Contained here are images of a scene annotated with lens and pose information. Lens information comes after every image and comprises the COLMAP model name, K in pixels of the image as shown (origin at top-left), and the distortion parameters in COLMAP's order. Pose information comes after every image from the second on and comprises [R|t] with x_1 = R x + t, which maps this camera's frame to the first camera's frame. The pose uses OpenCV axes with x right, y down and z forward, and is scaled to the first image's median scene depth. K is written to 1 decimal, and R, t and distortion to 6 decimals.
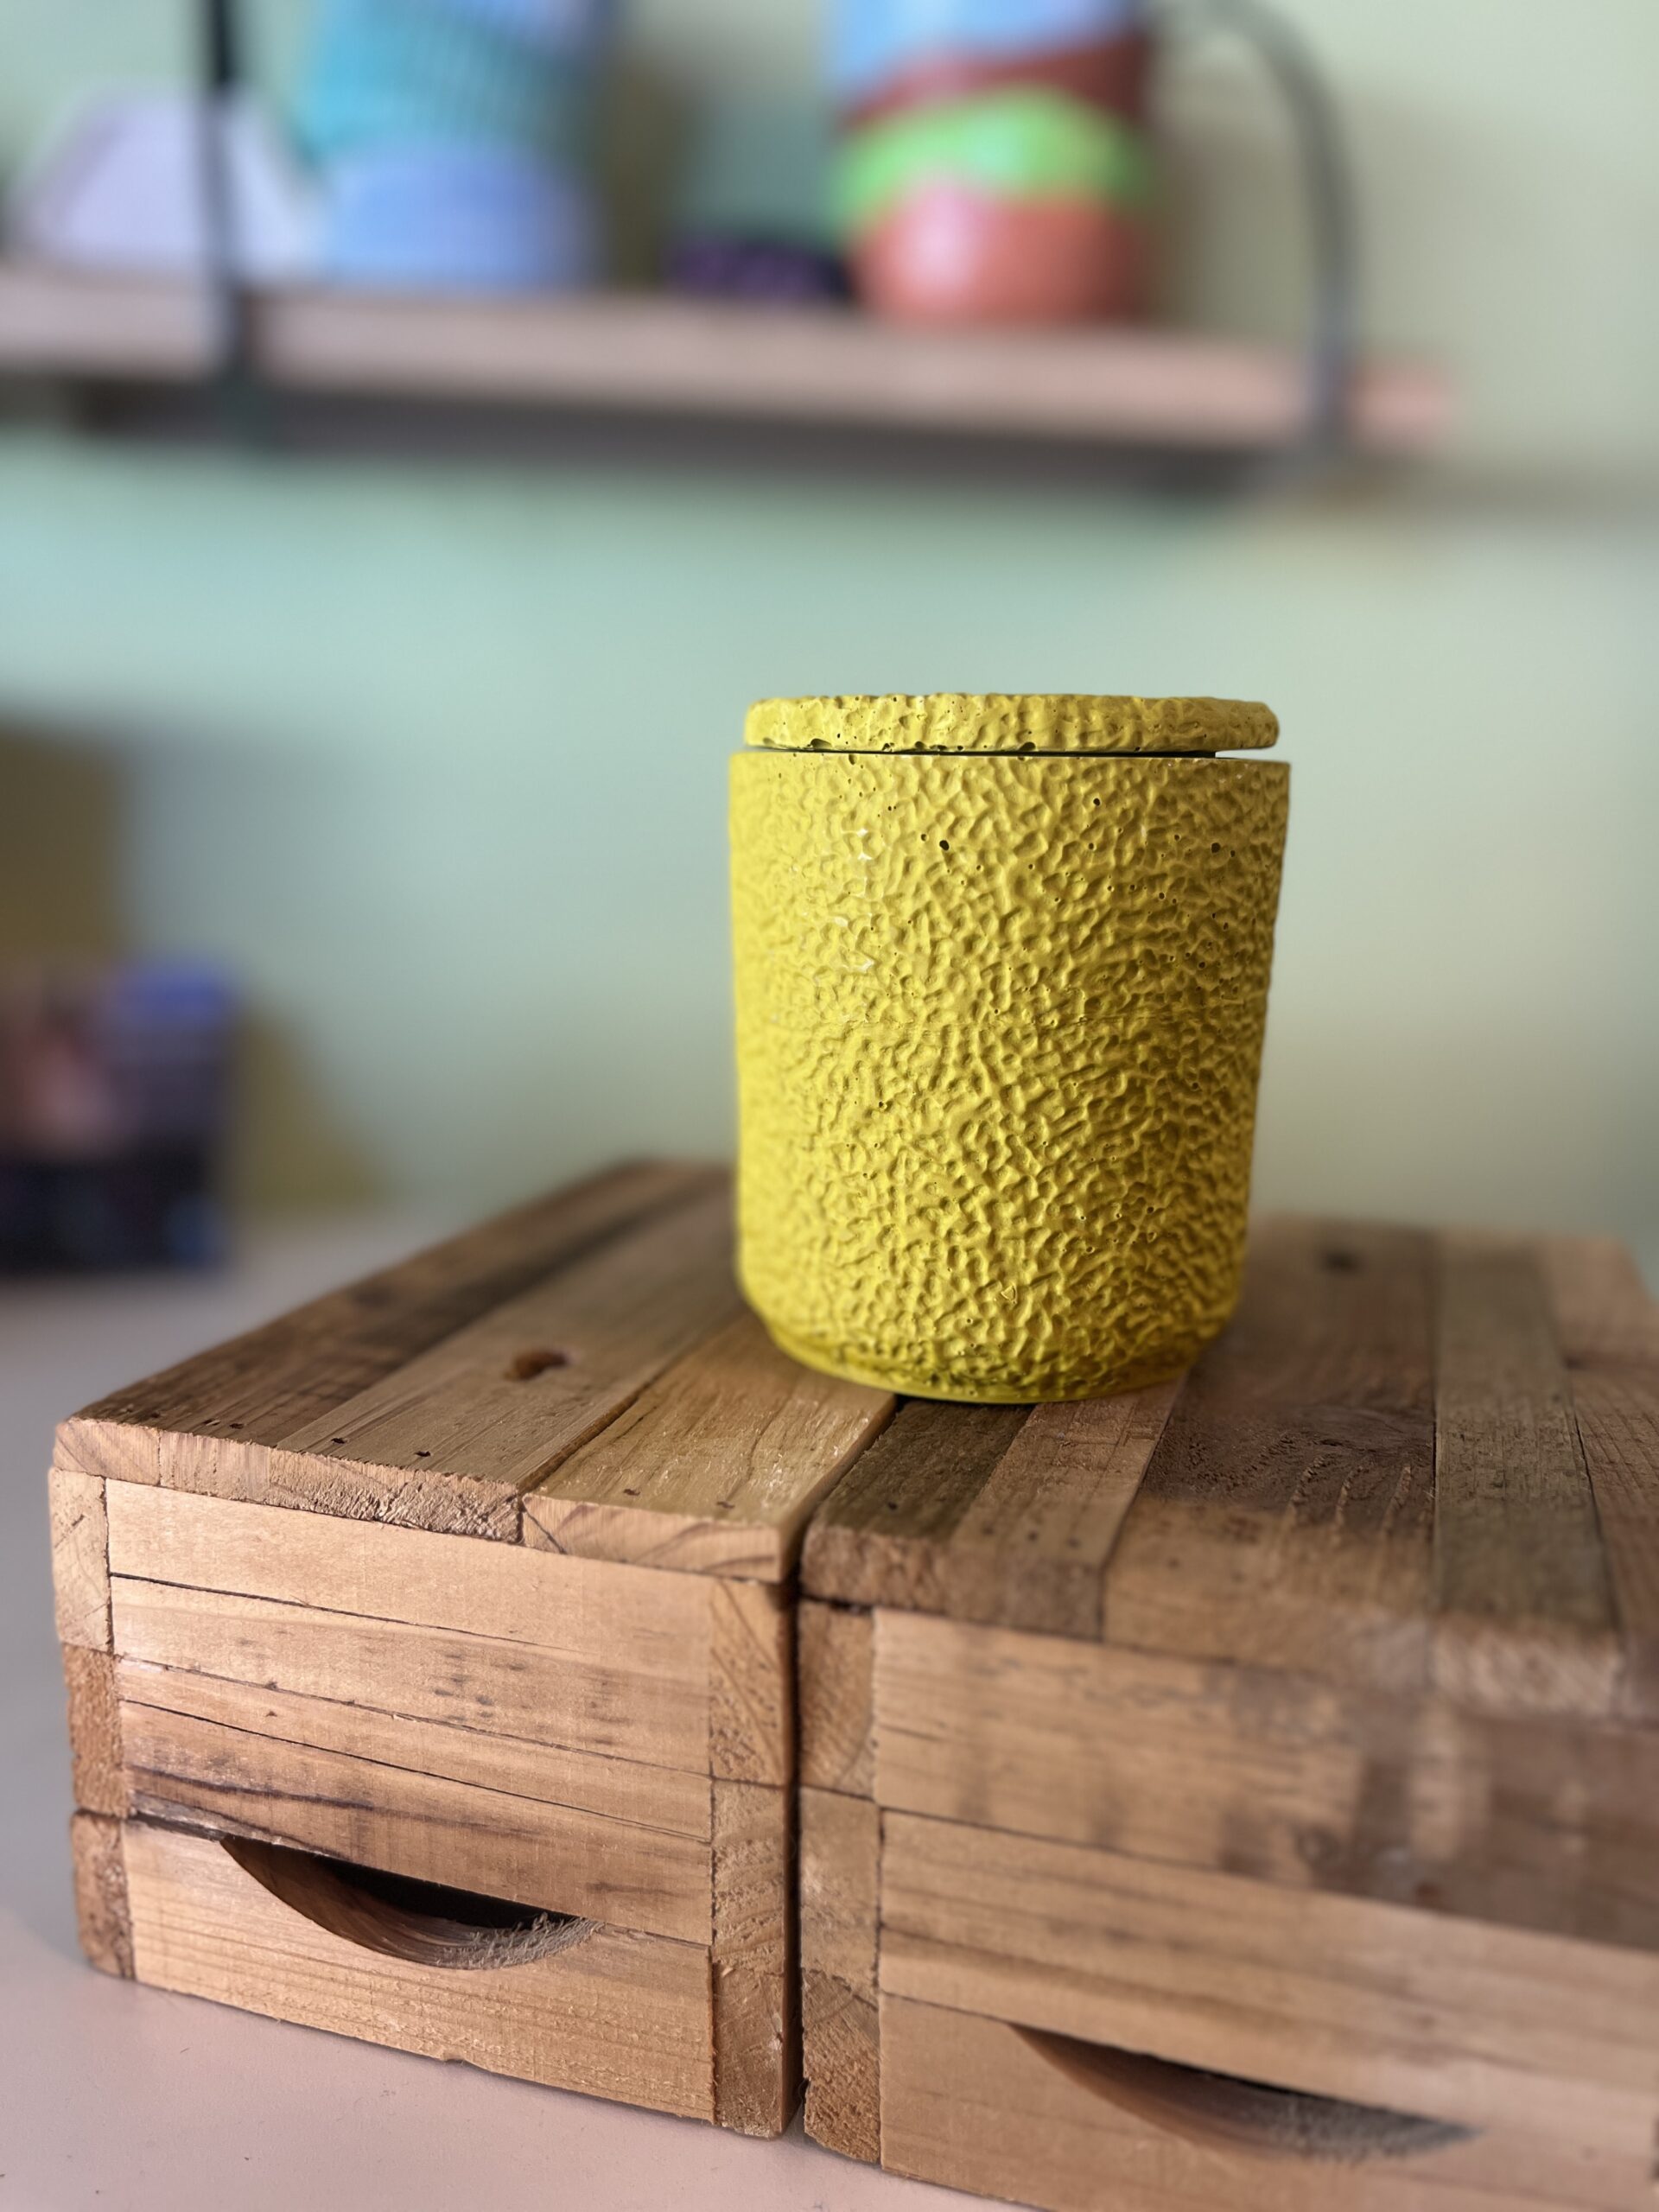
lens RADIAL K [[1690.0, 0, 803.7], [0, 1690.0, 1144.2], [0, 0, 1]] dist [0.019485, -0.005305]
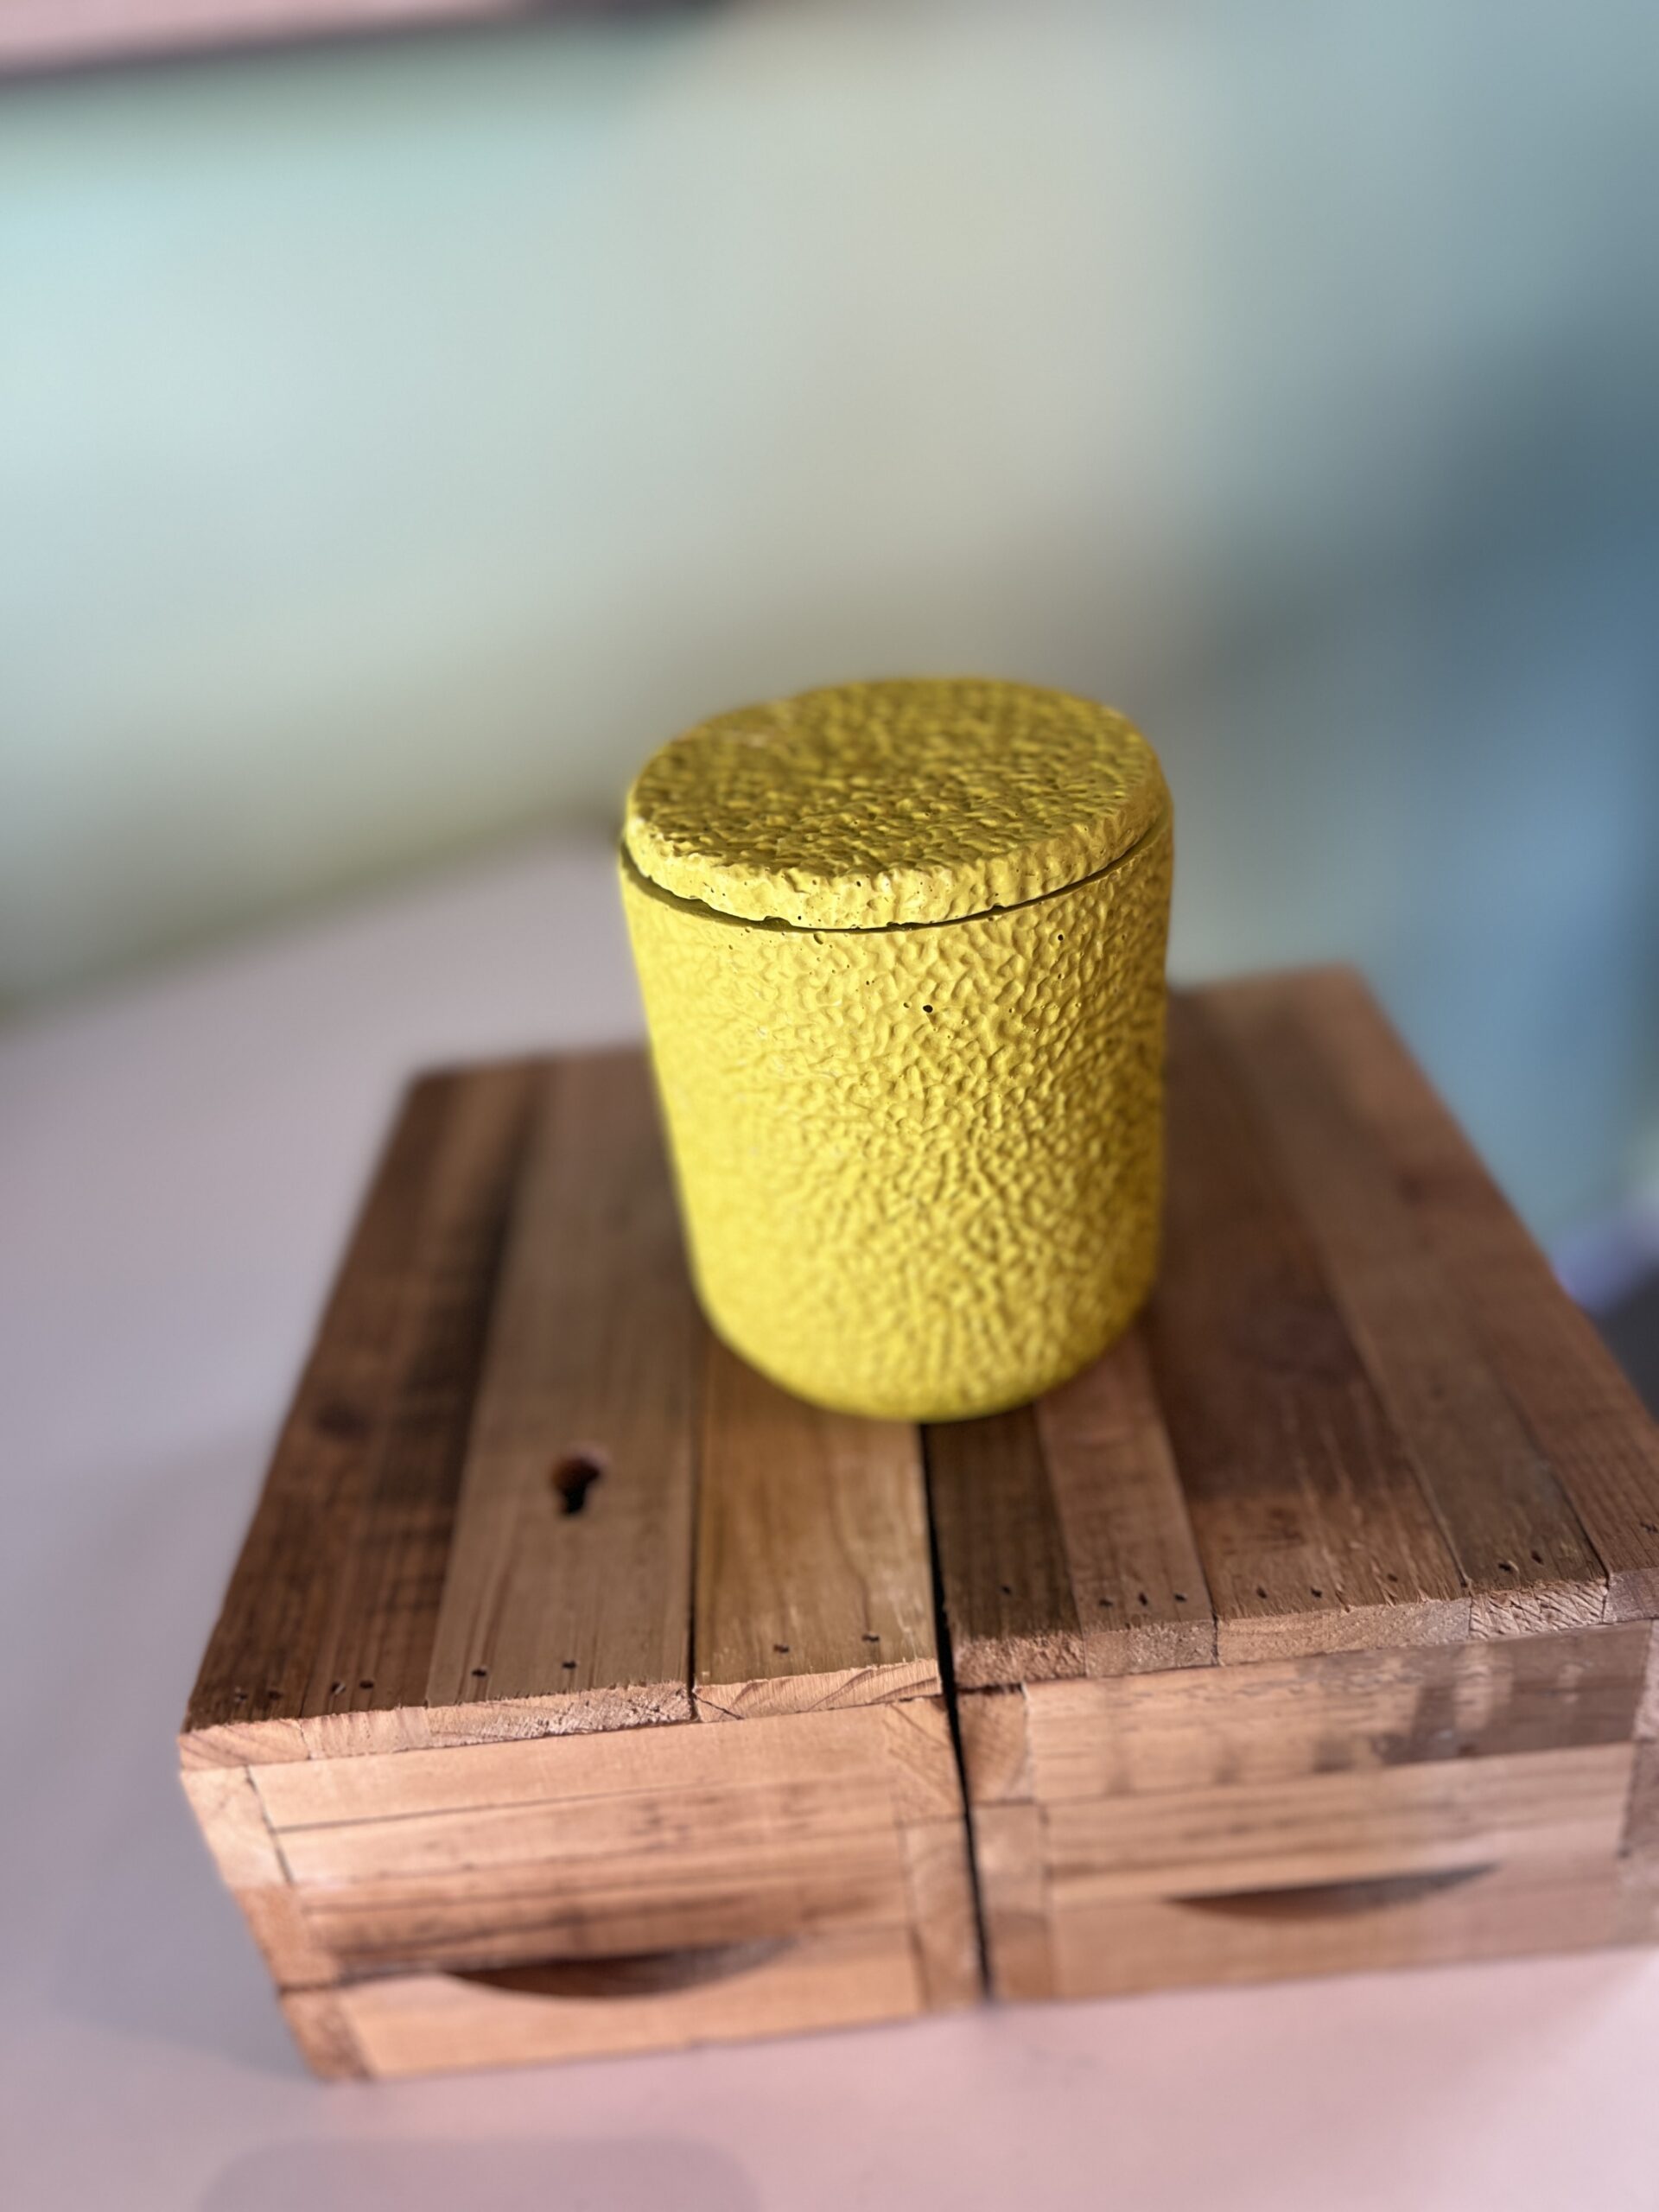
lens RADIAL K [[1726.0, 0, 791.4], [0, 1726.0, 1095.5], [0, 0, 1]] dist [0.004335, -0.005767]
pose [[0.931615, -0.277676, 0.234500, -0.253299], [0.189760, 0.921902, 0.337769, -0.496576], [-0.309976, -0.270172, 0.911549, 0.058838]]
